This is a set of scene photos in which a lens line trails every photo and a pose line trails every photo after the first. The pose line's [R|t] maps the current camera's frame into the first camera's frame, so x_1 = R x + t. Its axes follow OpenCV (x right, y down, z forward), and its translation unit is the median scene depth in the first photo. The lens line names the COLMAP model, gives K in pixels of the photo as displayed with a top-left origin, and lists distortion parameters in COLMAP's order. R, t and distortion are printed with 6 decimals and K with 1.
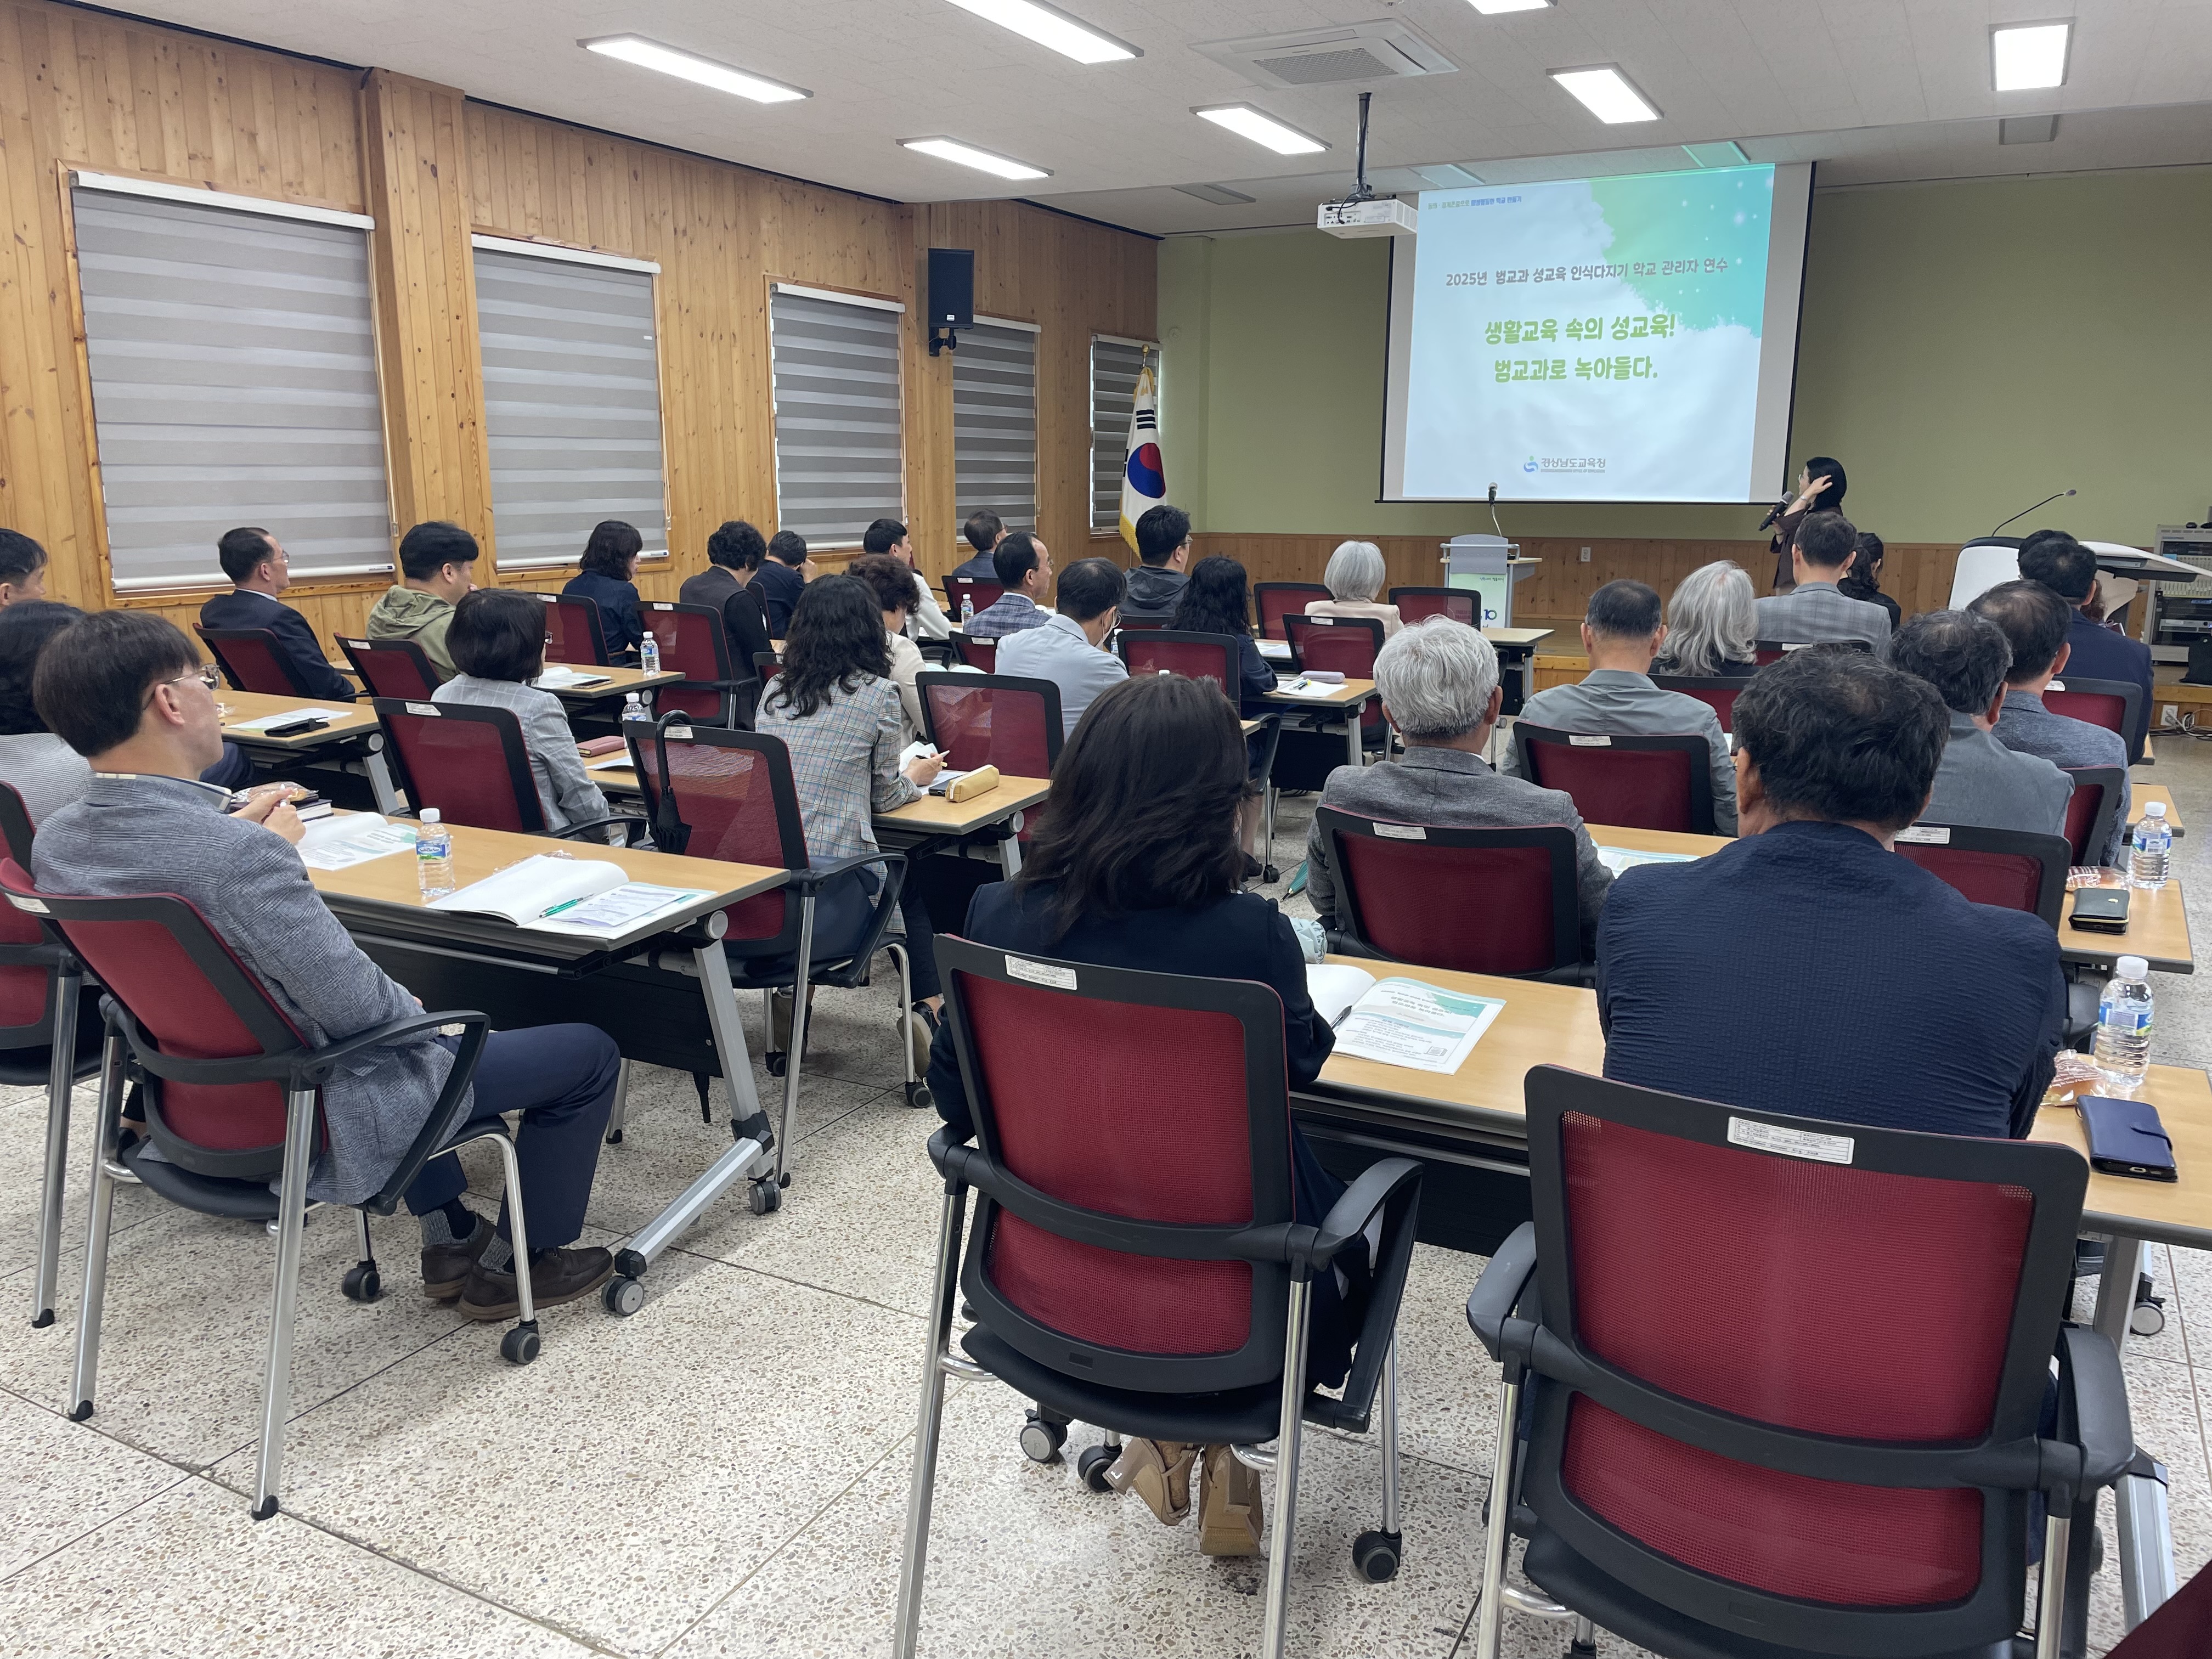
lens RADIAL K [[1682.4, 0, 1111.8], [0, 1682.4, 834.3], [0, 0, 1]] dist [0.009155, -0.004668]
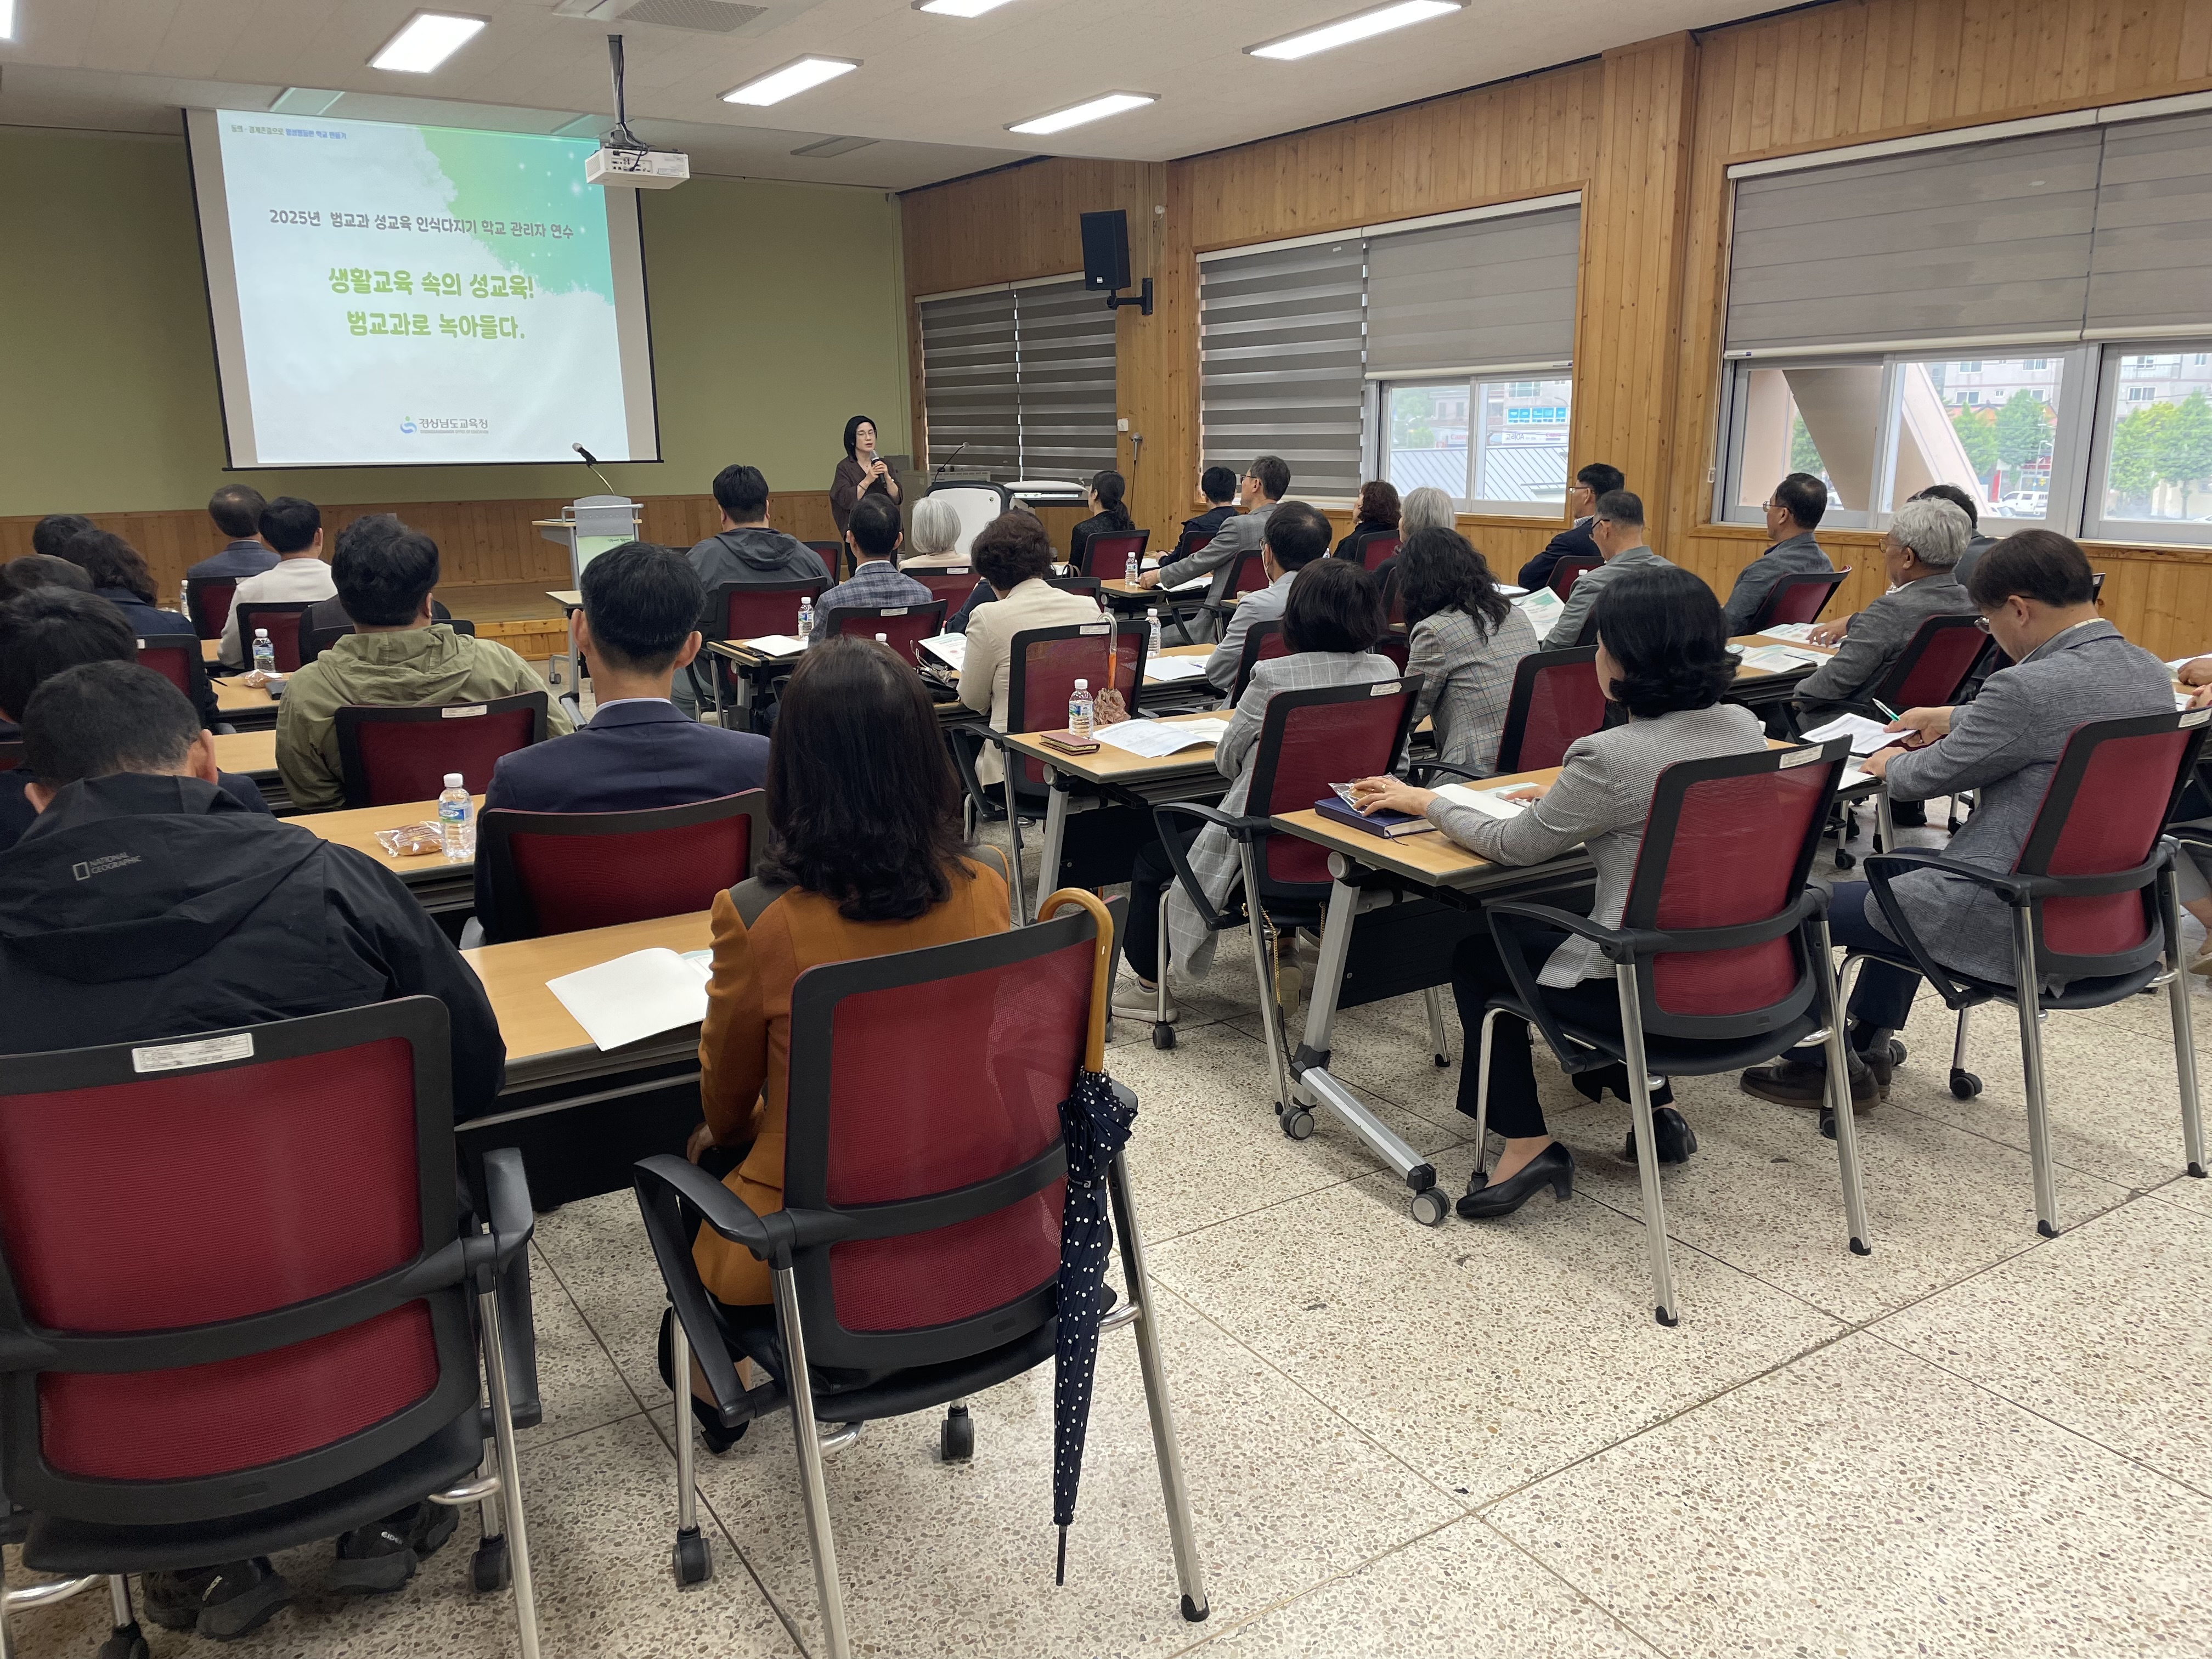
lens RADIAL K [[1682.4, 0, 1113.5], [0, 1682.4, 833.1], [0, 0, 1]] dist [0.009155, -0.004668]
pose [[0.500472, -0.207363, 0.840552, -0.403206], [0.190187, 0.973509, 0.126924, -0.042715], [-0.844604, 0.096340, 0.526652, 0.195205]]
